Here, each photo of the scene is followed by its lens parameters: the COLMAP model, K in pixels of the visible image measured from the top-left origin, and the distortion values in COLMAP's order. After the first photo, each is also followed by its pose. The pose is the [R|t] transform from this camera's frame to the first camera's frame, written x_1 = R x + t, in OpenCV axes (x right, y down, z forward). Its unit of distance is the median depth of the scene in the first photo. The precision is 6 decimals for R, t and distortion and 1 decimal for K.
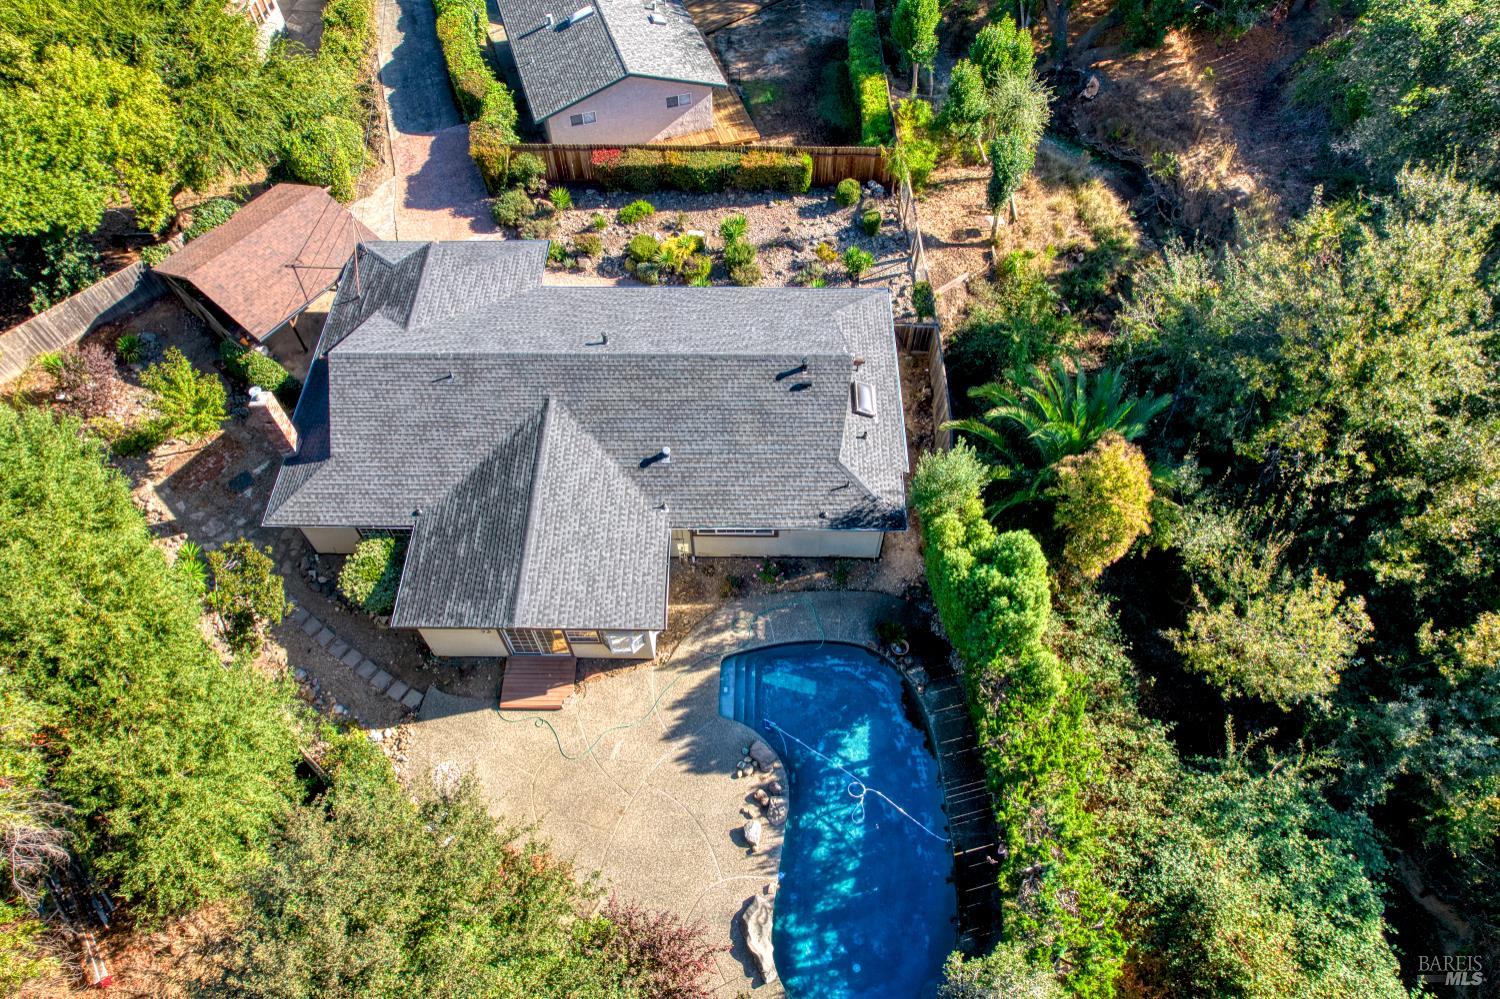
lens RADIAL K [[957.5, 0, 748.0], [0, 957.5, 505.0], [0, 0, 1]] dist [-0.073000, 0.065558]
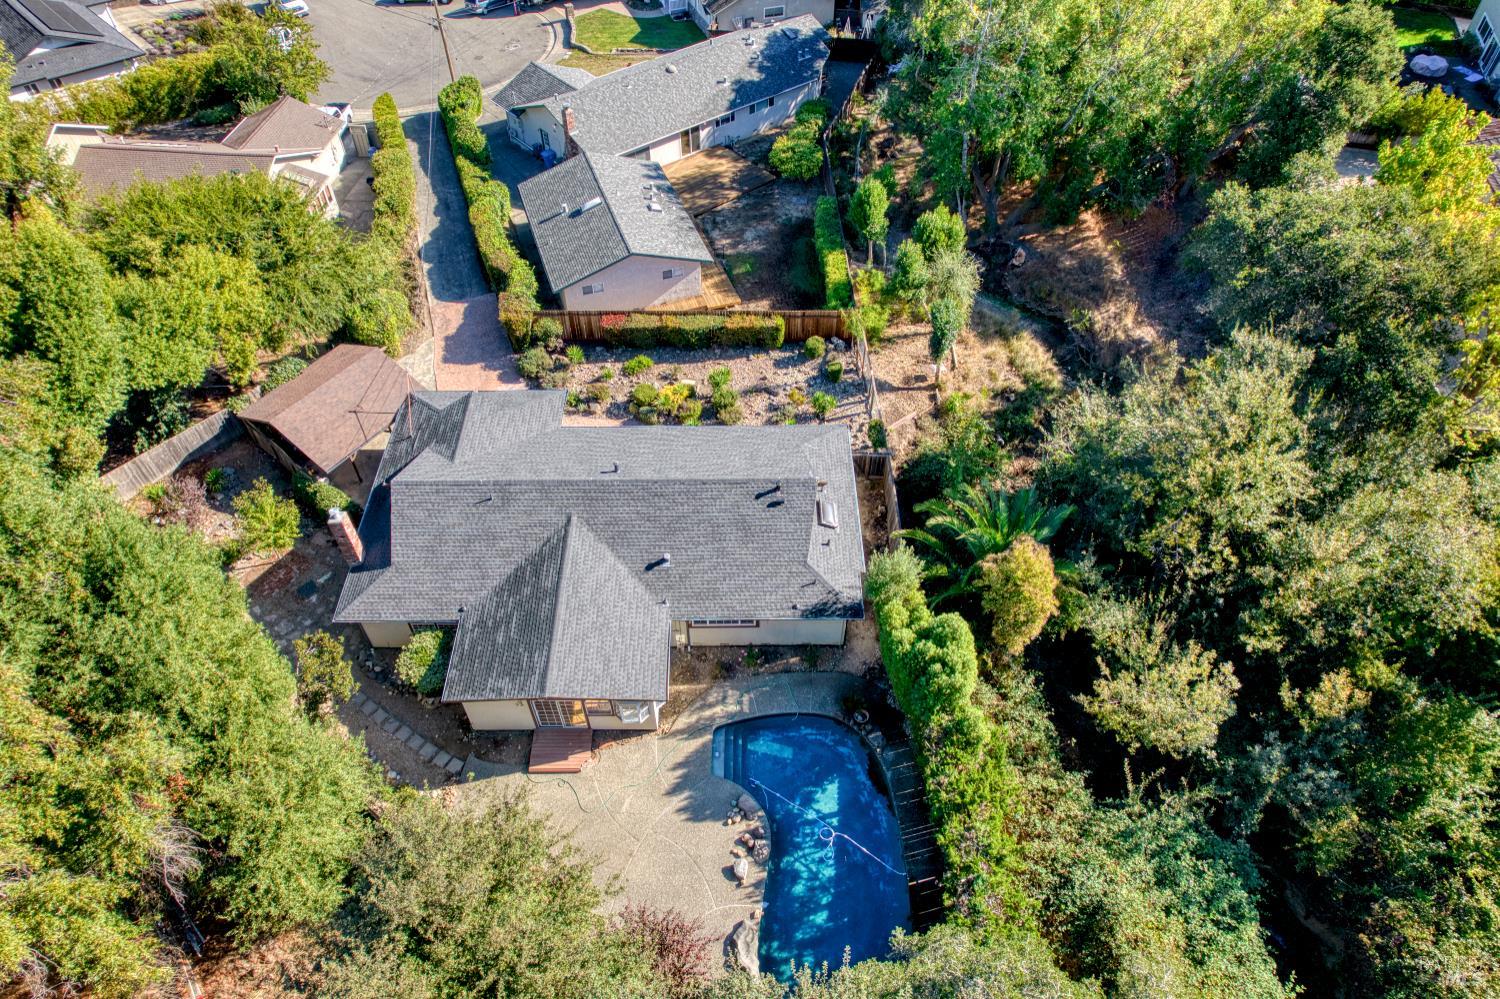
lens RADIAL K [[957.5, 0, 748.0], [0, 957.5, 505.0], [0, 0, 1]] dist [-0.073000, 0.065558]
pose [[0.999836, -0.013262, 0.012356, 0.004562], [0.014892, 0.989630, -0.142869, 0.053680], [-0.010333, 0.143030, 0.989664, -0.223035]]
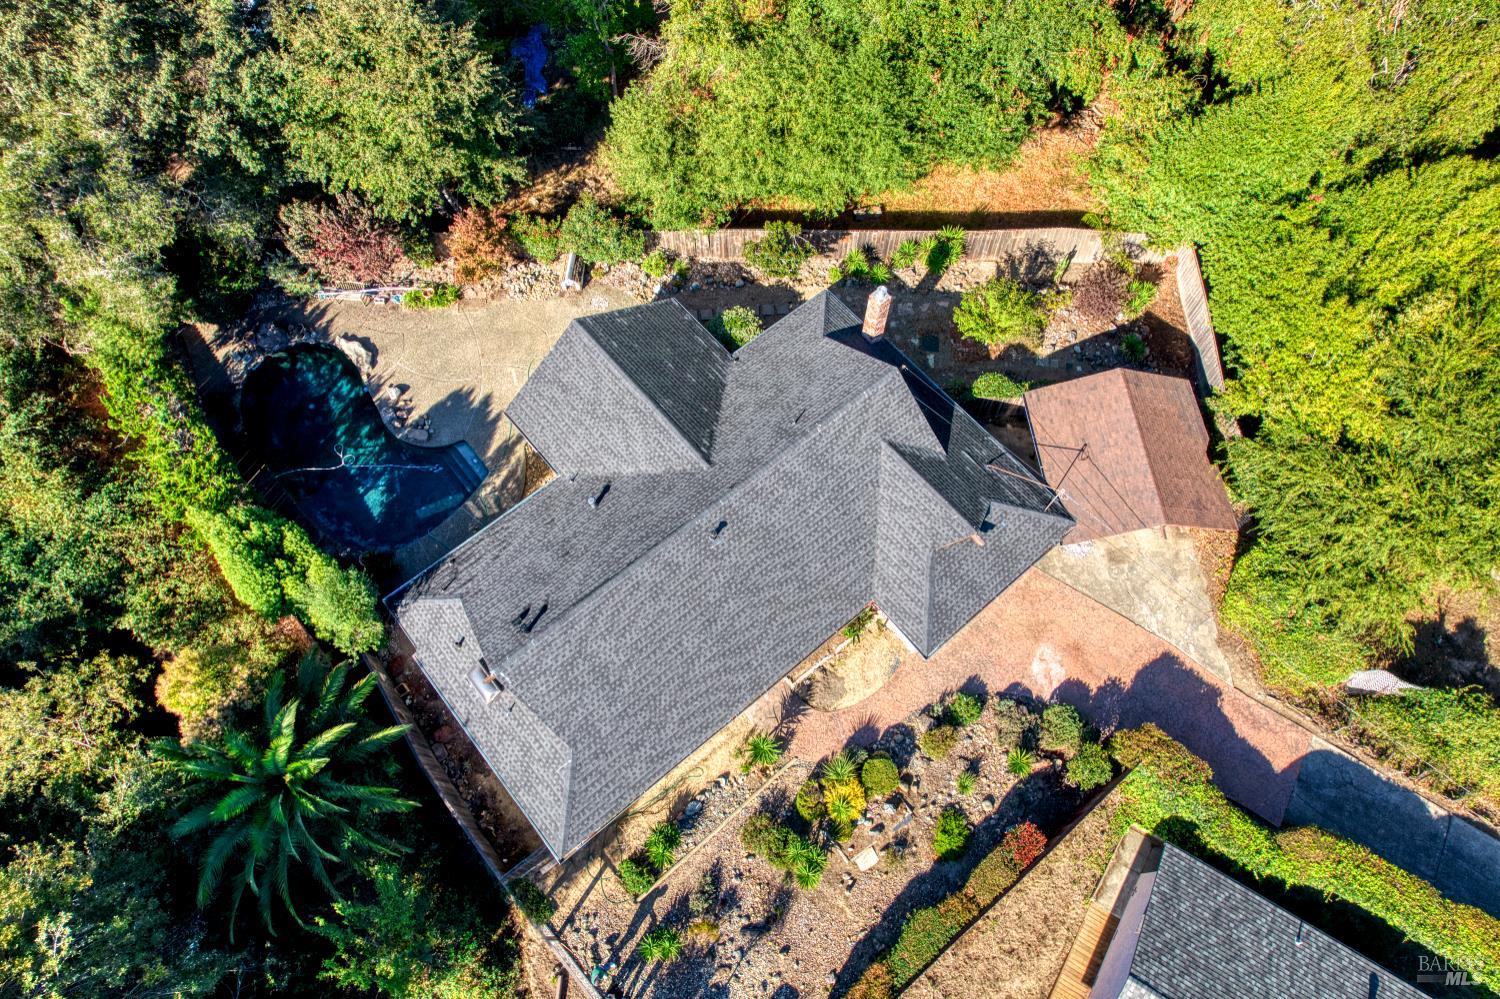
lens RADIAL K [[957.5, 0, 748.0], [0, 957.5, 505.0], [0, 0, 1]] dist [-0.073000, 0.065558]
pose [[-0.765440, 0.598059, -0.237545, 0.038868], [-0.527197, -0.371127, 0.764413, -0.964614], [0.369005, 0.710345, 0.599370, 0.405408]]
